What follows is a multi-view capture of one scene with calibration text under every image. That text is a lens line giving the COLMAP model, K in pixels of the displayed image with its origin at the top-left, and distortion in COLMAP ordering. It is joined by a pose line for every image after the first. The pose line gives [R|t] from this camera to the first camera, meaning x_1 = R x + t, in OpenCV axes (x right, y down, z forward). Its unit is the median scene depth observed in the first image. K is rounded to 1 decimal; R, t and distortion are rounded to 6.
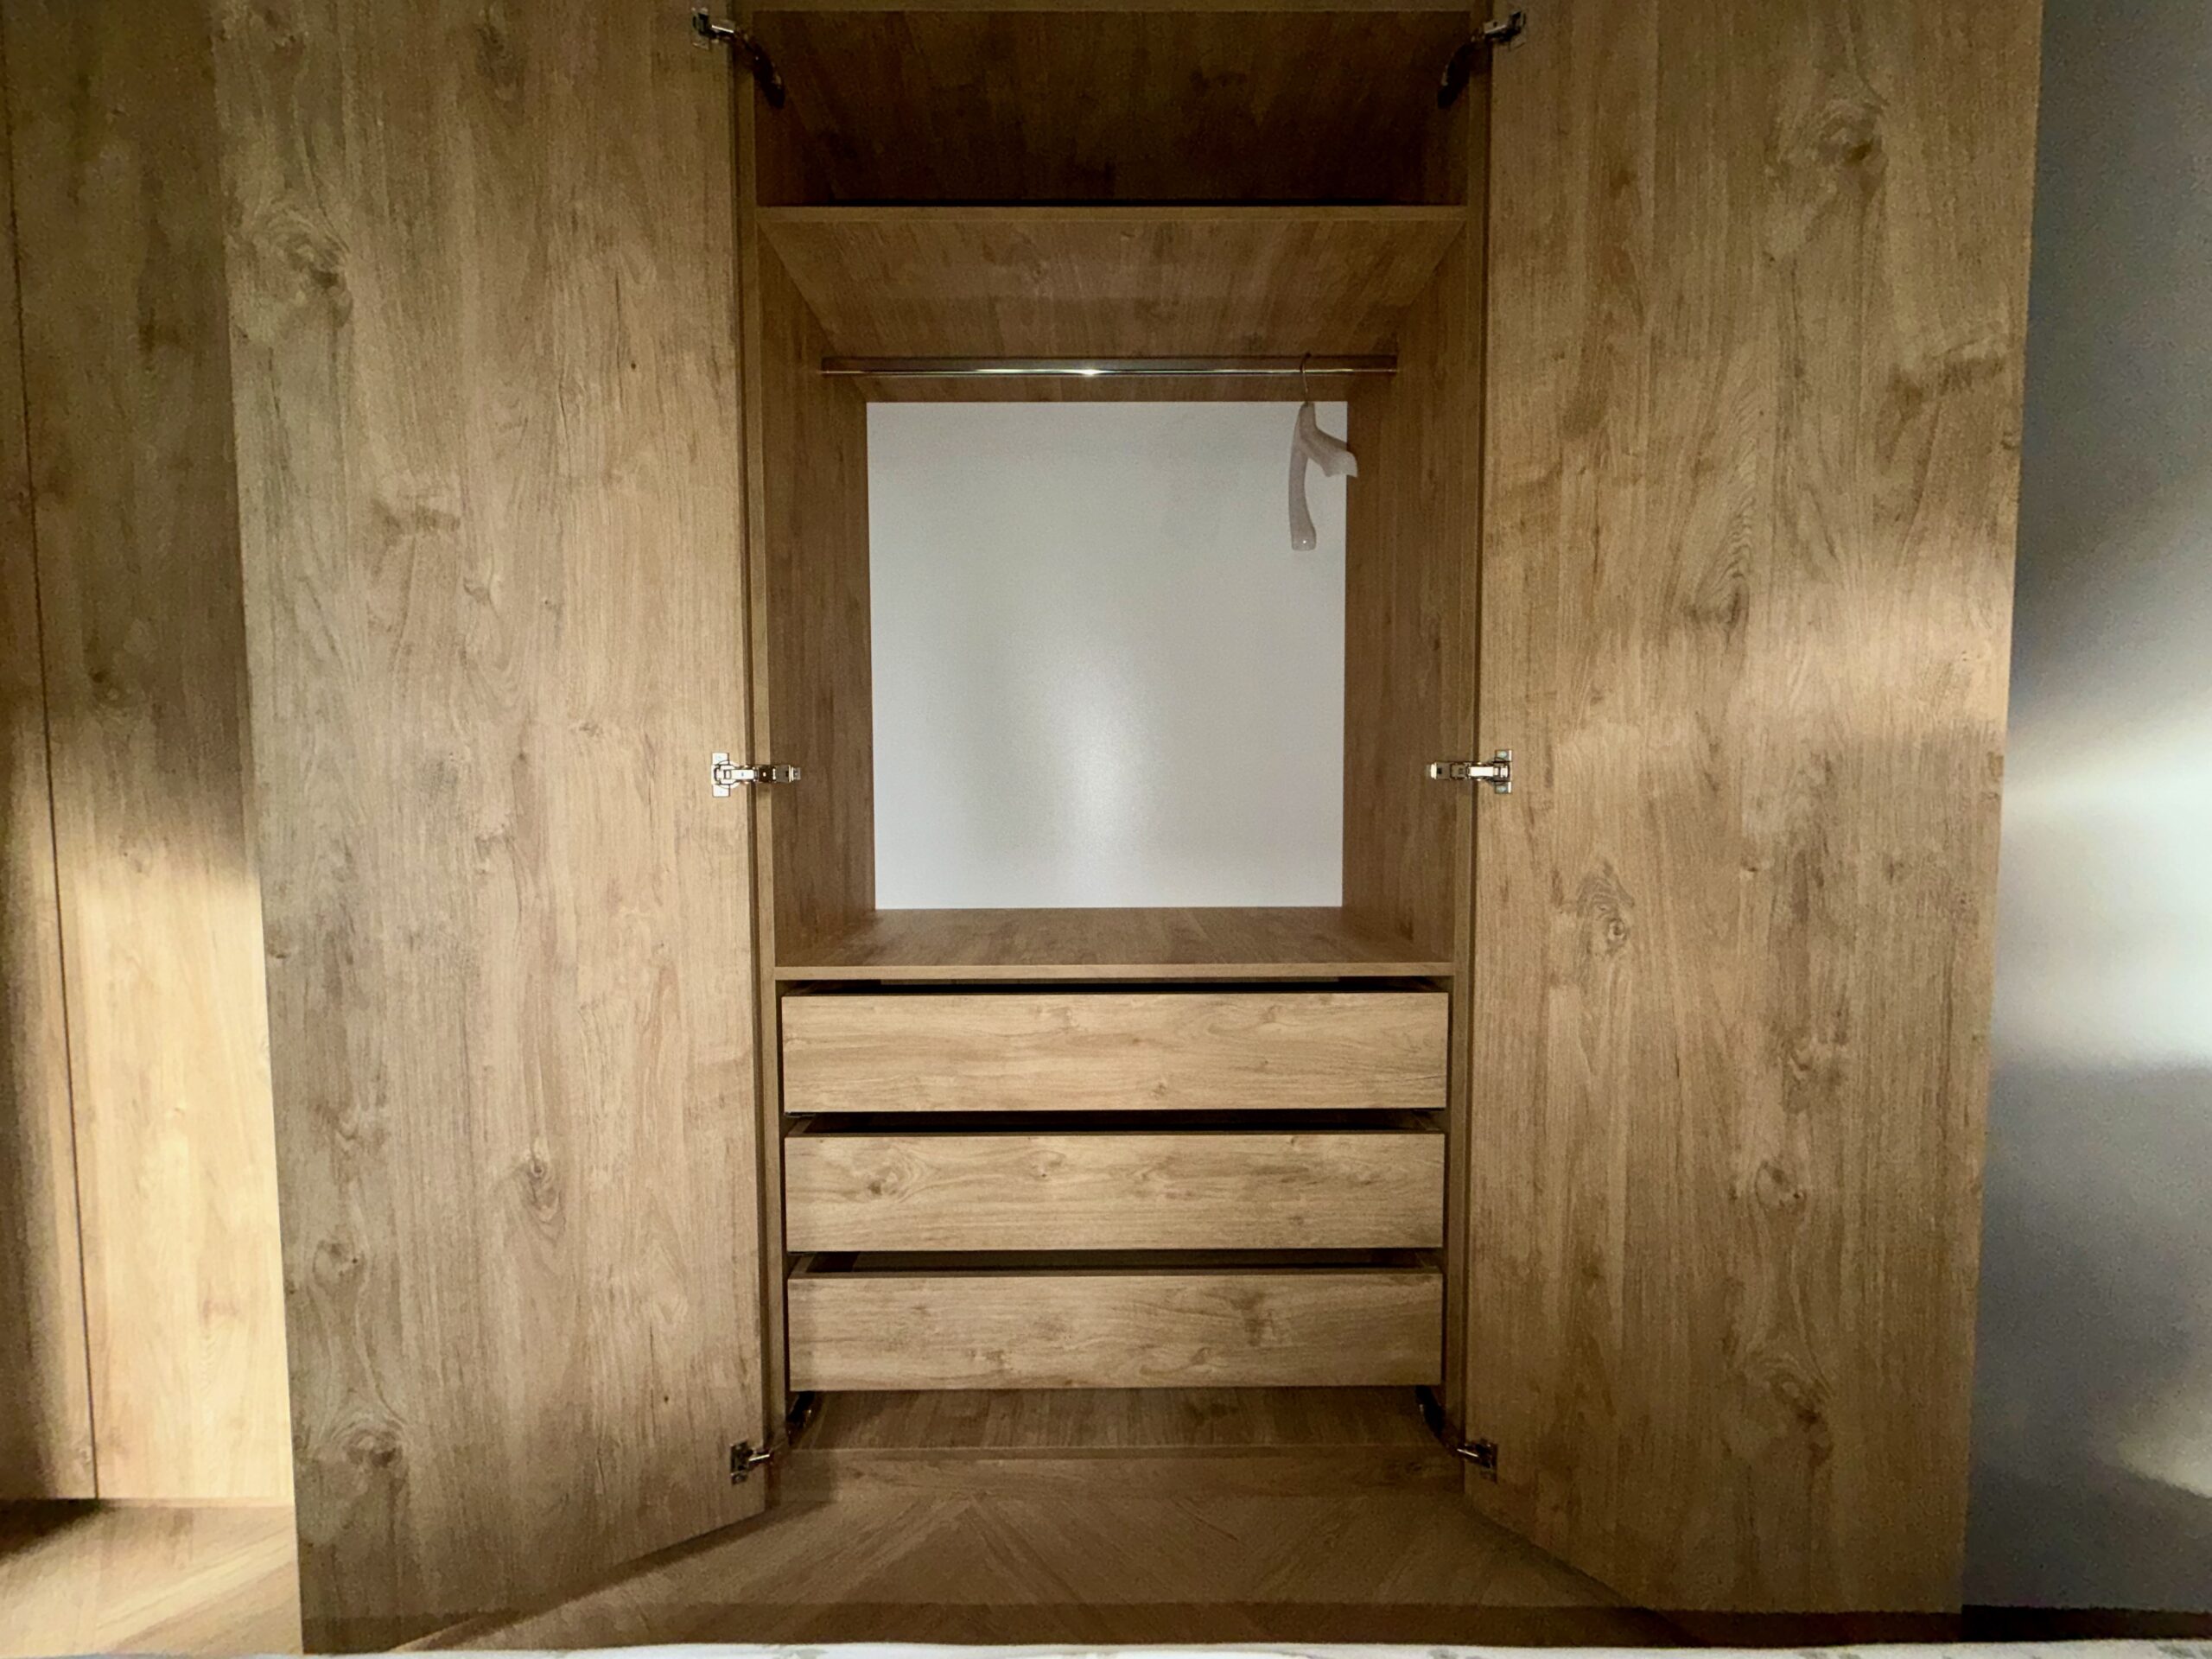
lens RADIAL K [[873.4, 0, 1096.6], [0, 873.4, 832.2], [0, 0, 1]] dist [-0.000741, 0.000330]
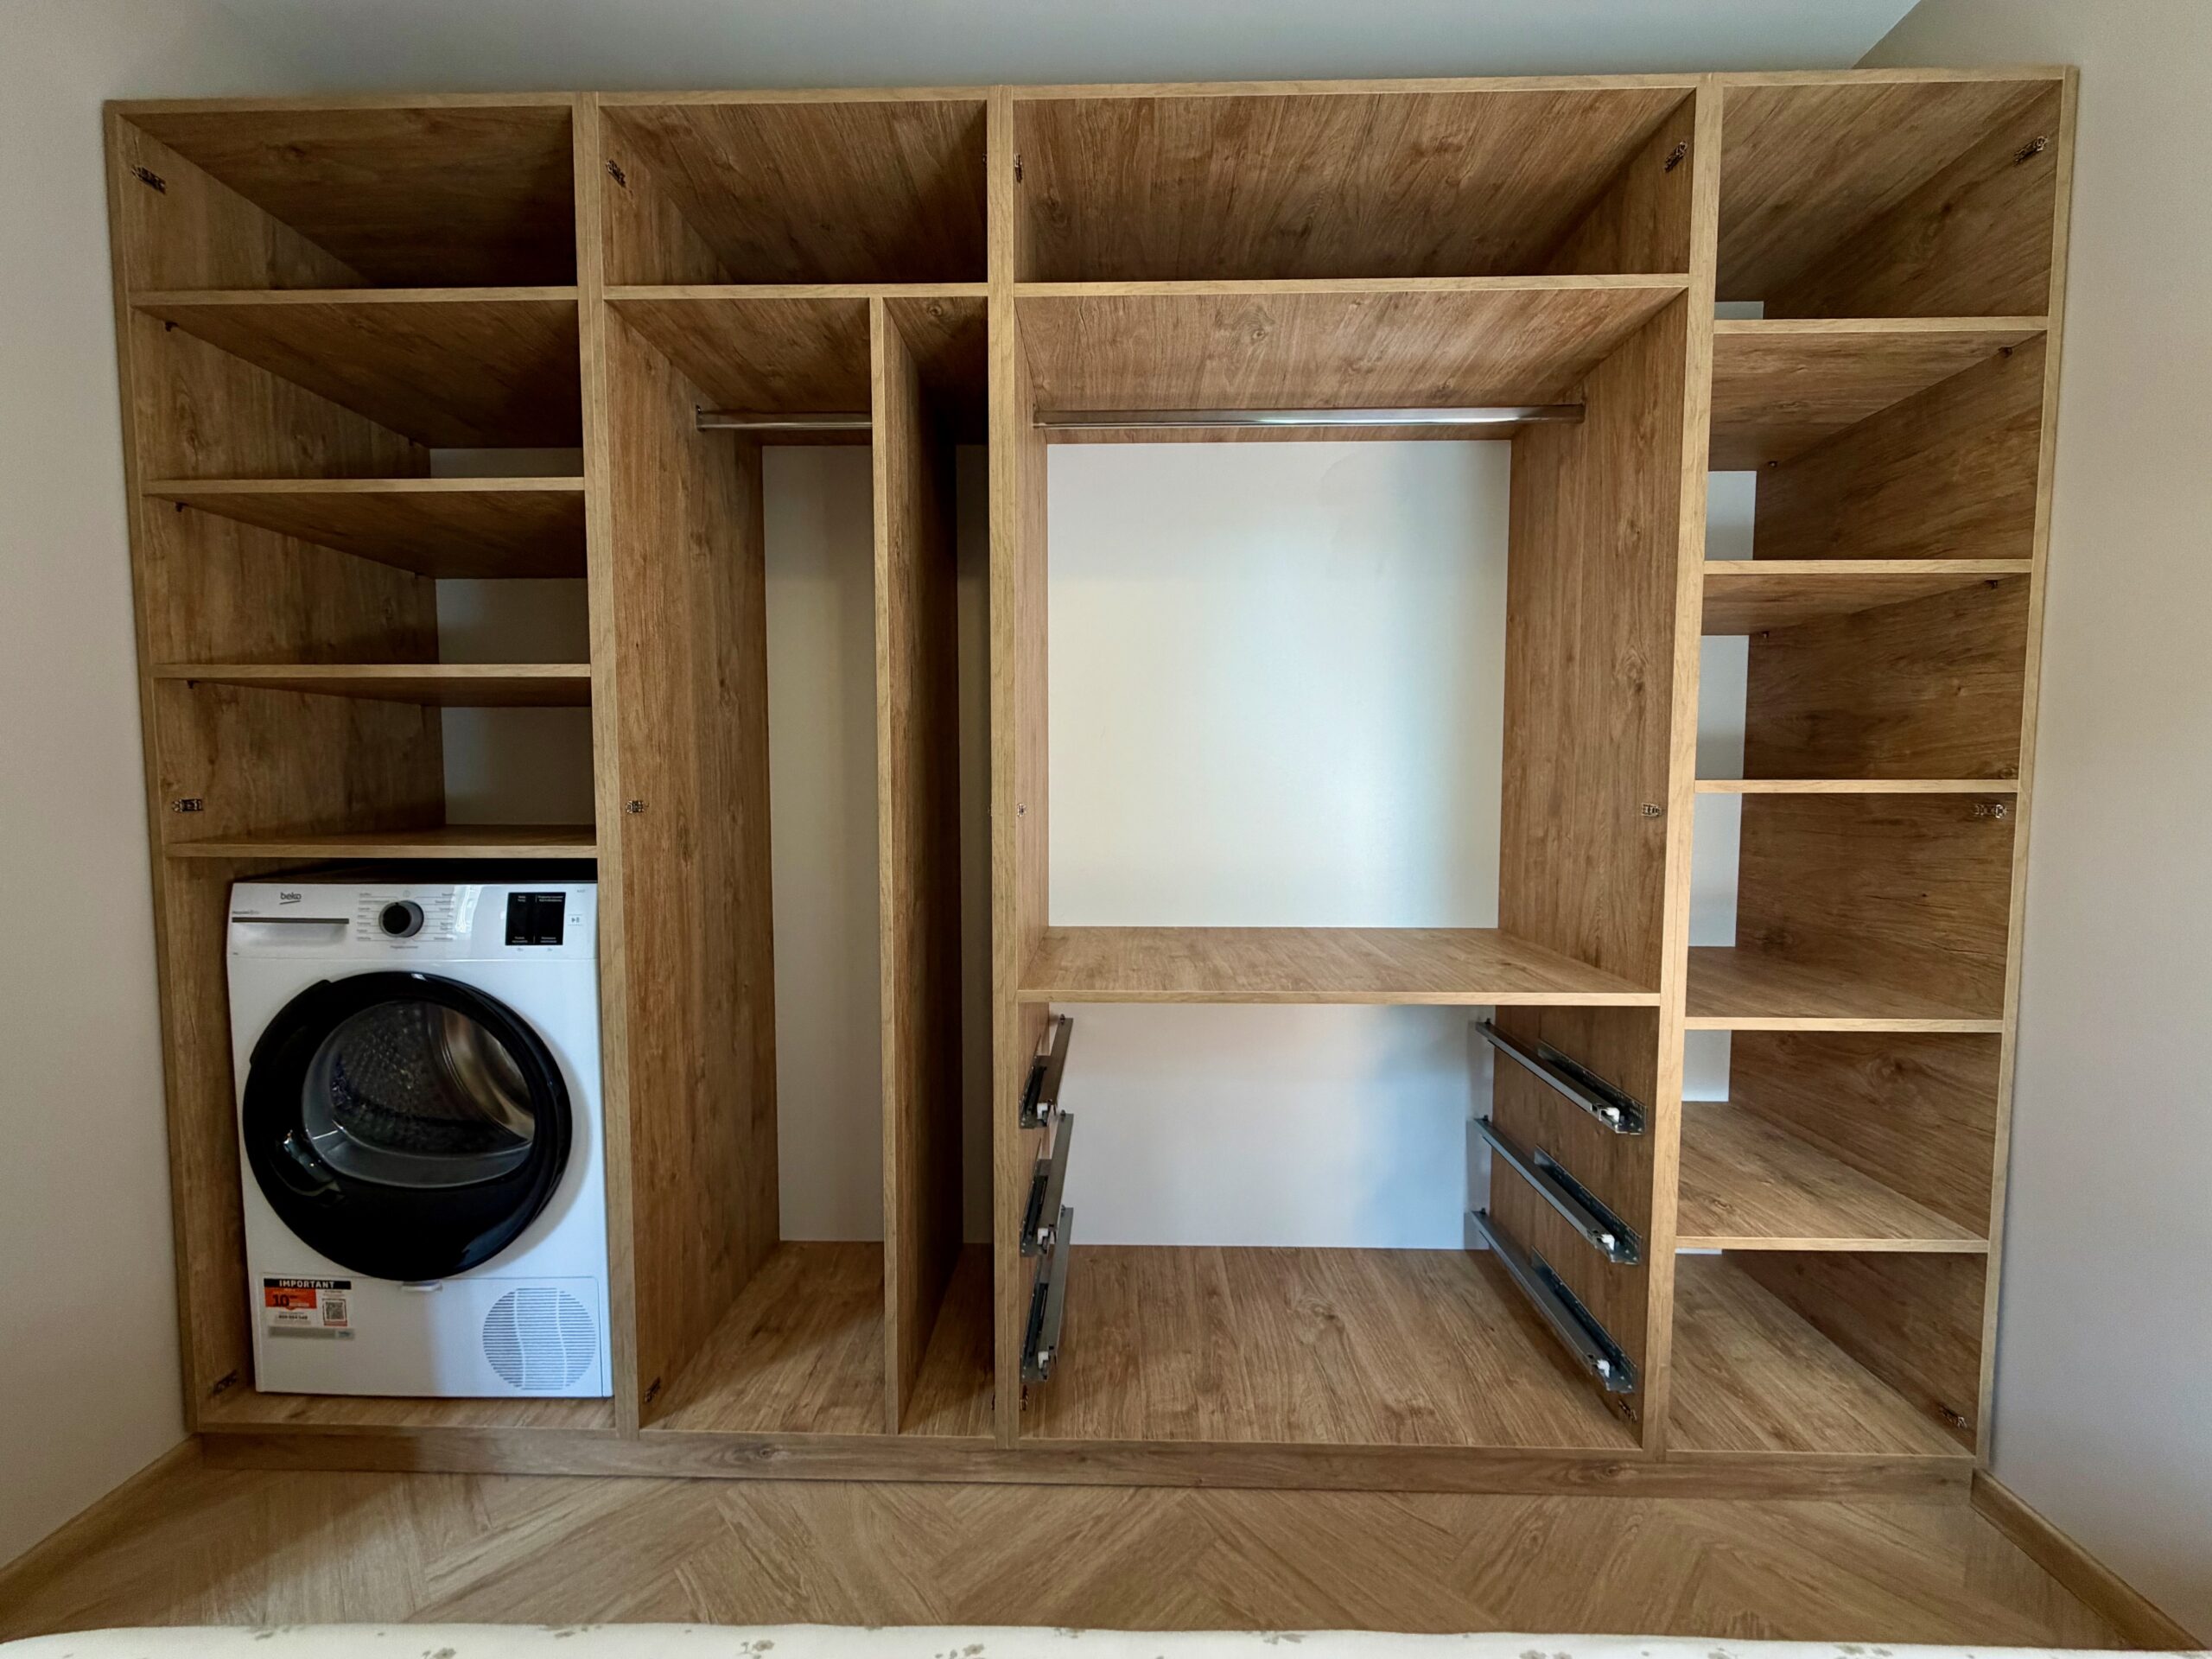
lens RADIAL K [[873.4, 0, 1095.1], [0, 873.4, 829.7], [0, 0, 1]] dist [-0.000741, 0.000330]
pose [[0.999526, 0.006125, -0.030182, -0.232366], [-0.005844, 0.999939, 0.009385, -0.053615], [0.030237, -0.009204, 0.999500, -0.067070]]
